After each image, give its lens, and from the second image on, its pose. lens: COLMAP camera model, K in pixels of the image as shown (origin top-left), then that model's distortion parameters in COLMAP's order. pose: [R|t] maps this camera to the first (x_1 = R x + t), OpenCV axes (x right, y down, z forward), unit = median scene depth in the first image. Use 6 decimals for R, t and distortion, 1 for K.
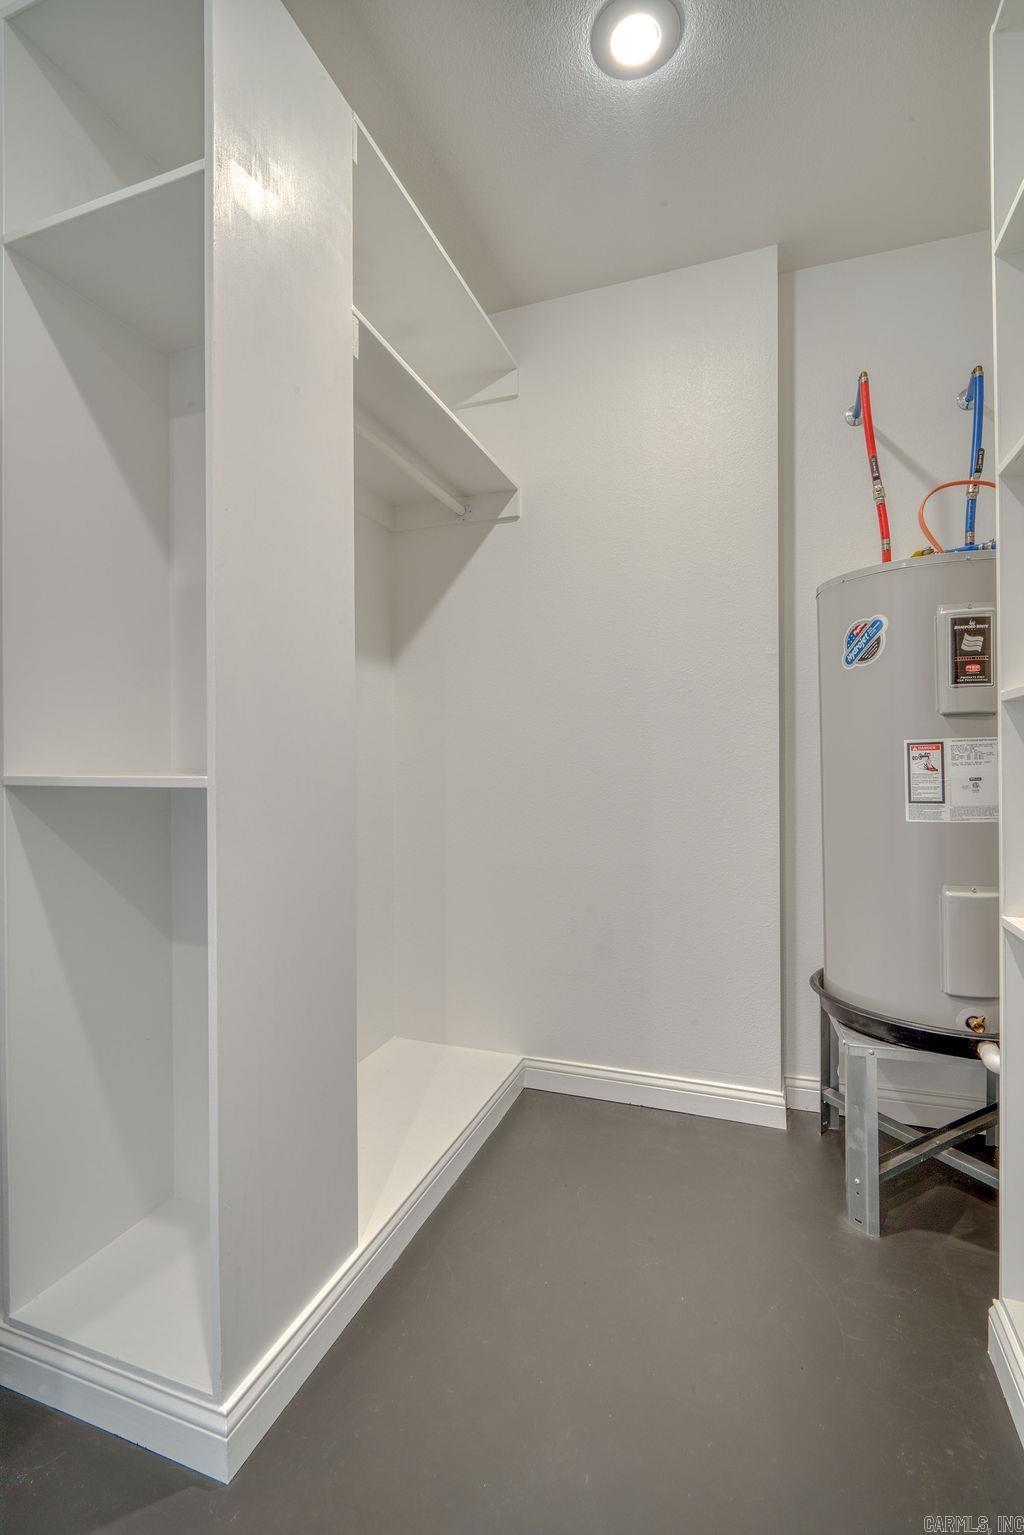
lens RADIAL K [[719.1, 0, 506.7], [0, 719.1, 763.4], [0, 0, 1]] dist [-0.002628, -0.003257]
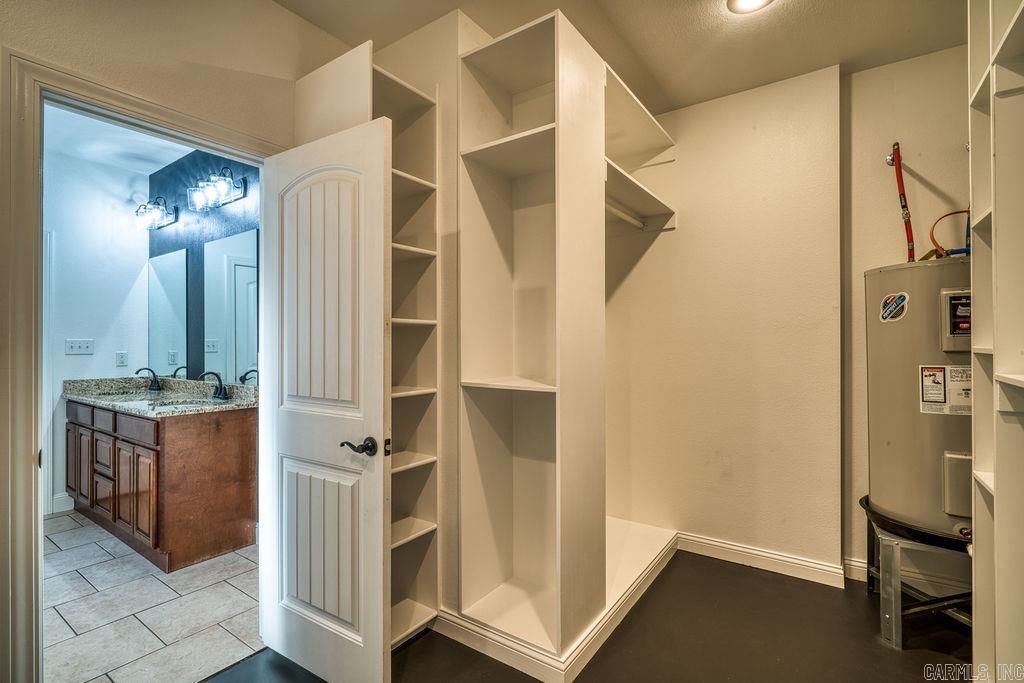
lens RADIAL K [[479.7, 0, 514.2], [0, 479.7, 342.4], [0, 0, 1]] dist [-0.002628, -0.003257]
pose [[0.968574, 0.002700, -0.248712, -0.104501], [-0.003410, 0.999991, -0.002426, -0.079658], [0.248703, 0.003198, 0.968575, -0.352315]]
